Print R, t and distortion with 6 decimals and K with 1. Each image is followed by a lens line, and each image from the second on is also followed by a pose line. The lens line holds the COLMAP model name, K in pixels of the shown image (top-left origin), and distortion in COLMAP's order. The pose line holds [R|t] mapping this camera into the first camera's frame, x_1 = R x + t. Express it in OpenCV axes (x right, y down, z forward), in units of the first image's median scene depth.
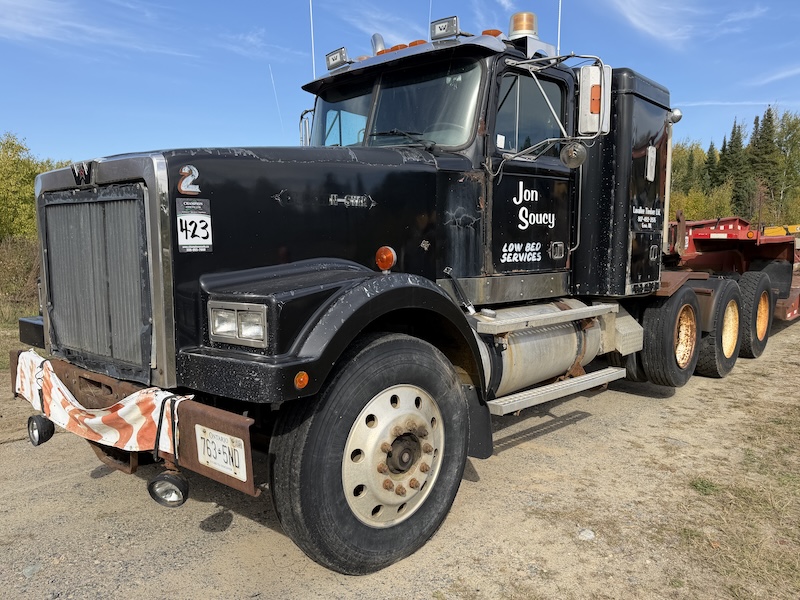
lens RADIAL K [[648.6, 0, 399.5], [0, 648.6, 298.3], [0, 0, 1]] dist [0.035669, -0.000494]
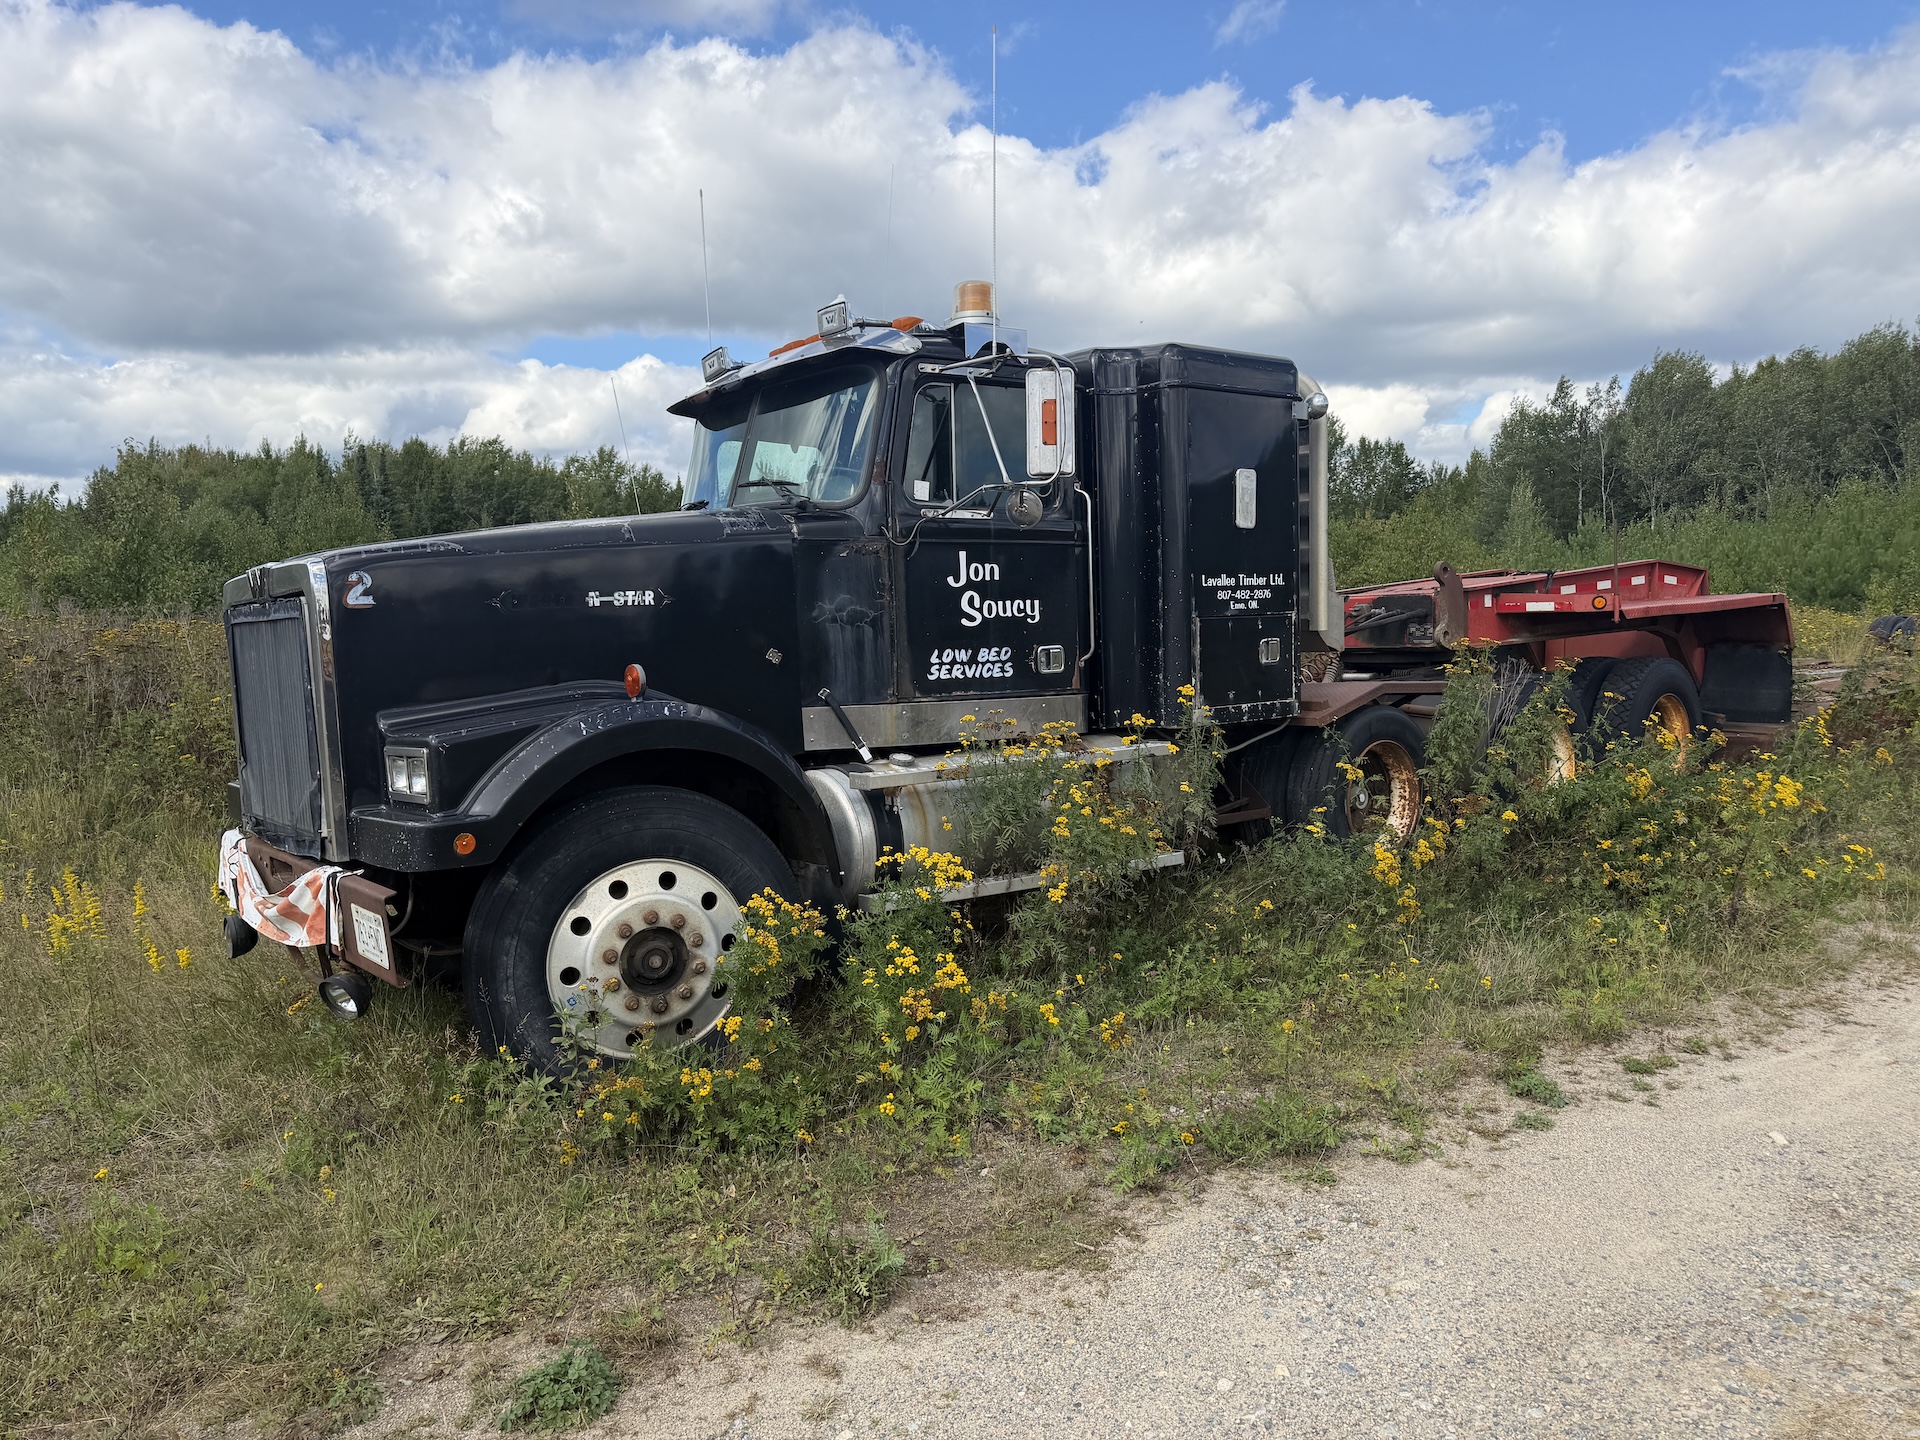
lens RADIAL K [[1321.6, 0, 957.5], [0, 1321.6, 730.8], [0, 0, 1]] dist [0.003616, -0.007534]
pose [[0.991309, -0.025586, -0.129045, 0.348882], [0.023530, 0.999571, -0.017436, 0.017023], [0.129436, 0.014248, 0.991485, -0.273258]]
